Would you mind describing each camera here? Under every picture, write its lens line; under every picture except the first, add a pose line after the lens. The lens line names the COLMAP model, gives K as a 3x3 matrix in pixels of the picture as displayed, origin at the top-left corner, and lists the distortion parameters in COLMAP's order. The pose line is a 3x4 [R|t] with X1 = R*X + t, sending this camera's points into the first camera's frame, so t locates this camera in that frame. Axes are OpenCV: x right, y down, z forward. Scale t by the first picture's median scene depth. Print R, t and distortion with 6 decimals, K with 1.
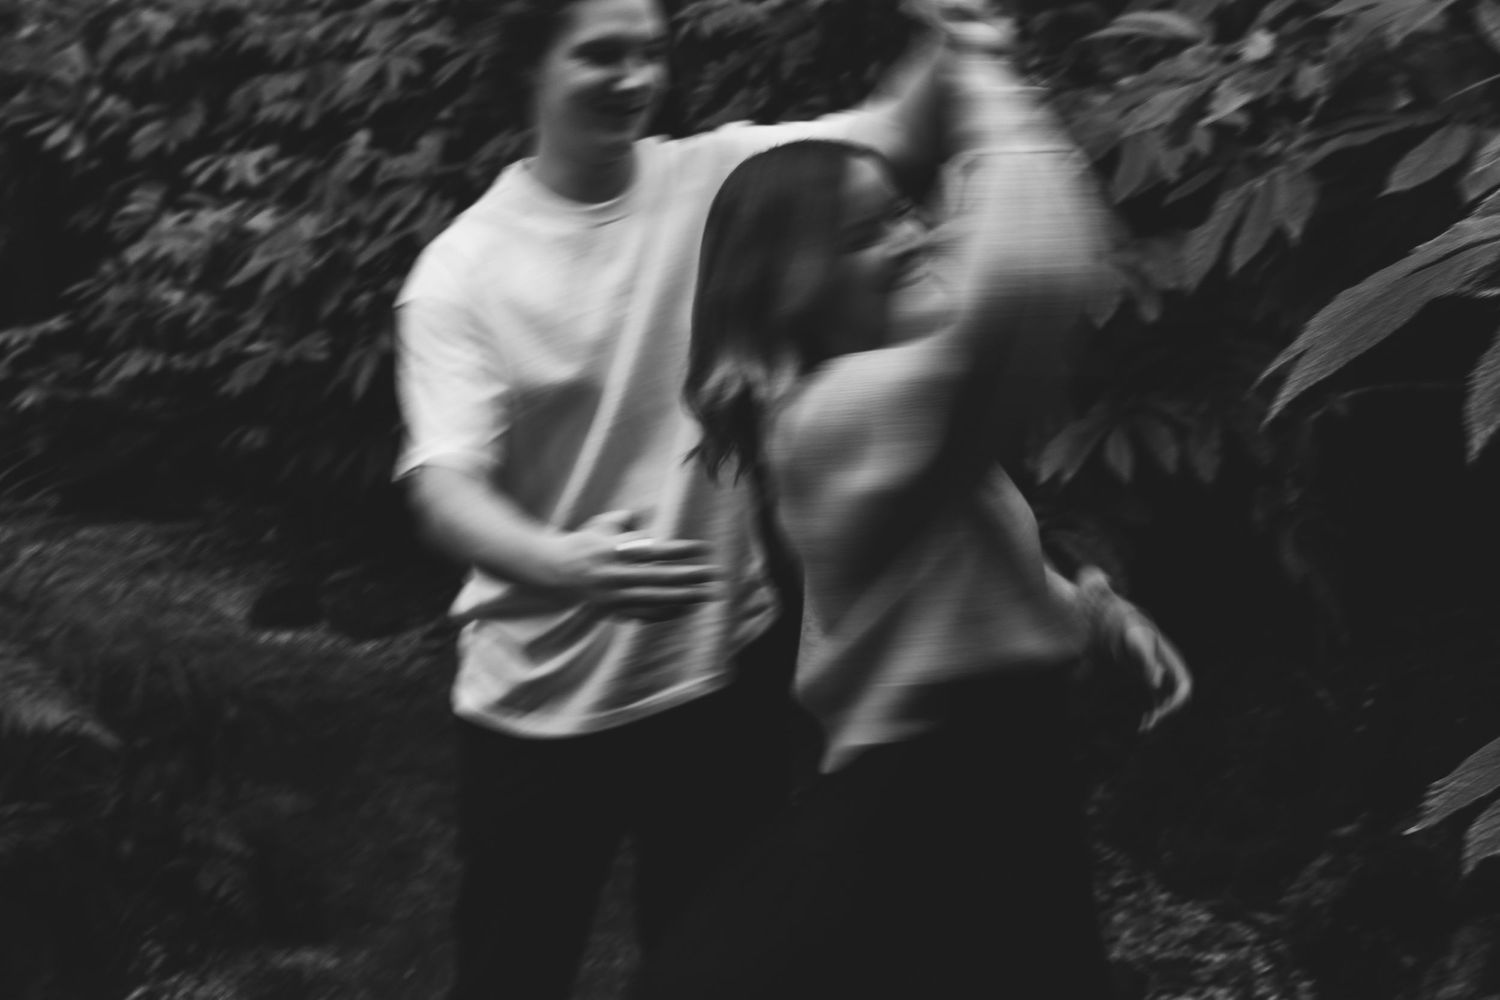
lens RADIAL K [[1918.8, 0, 750.0], [0, 1918.8, 500.0], [0, 0, 1]] dist [0.004072, 0.007532]
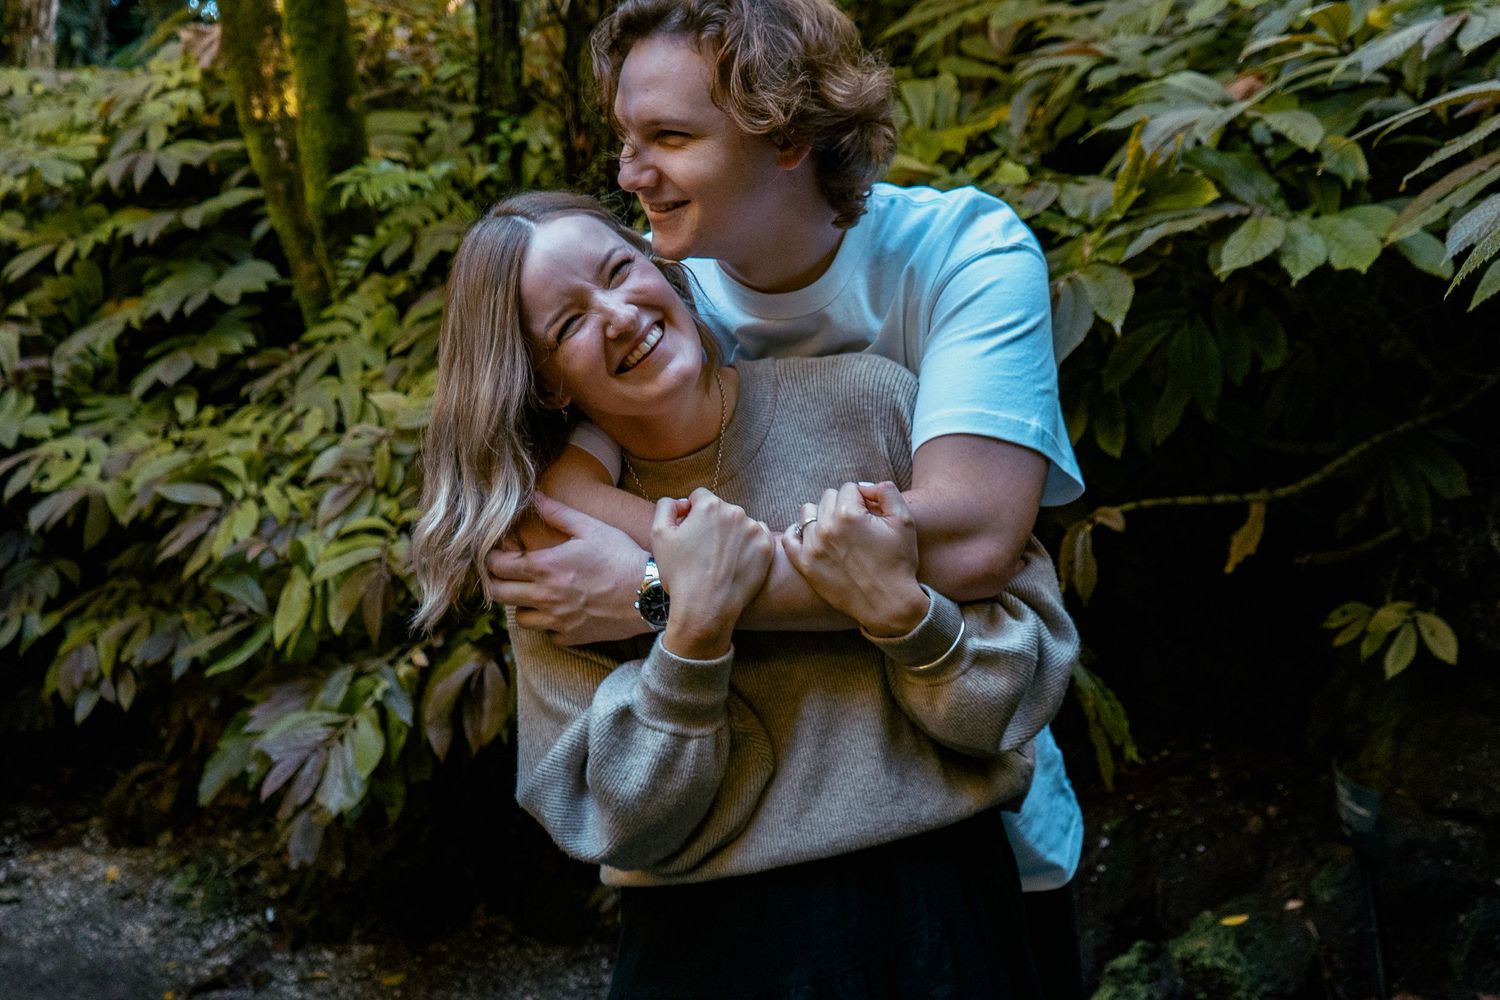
lens RADIAL K [[1901.7, 0, 750.0], [0, 1901.7, 500.0], [0, 0, 1]] dist [0.005342, 0.000030]
pose [[0.958176, -0.004136, 0.286149, -0.137261], [0.048772, 0.987628, -0.149039, 0.068332], [-0.281992, 0.156762, 0.946523, 0.087411]]
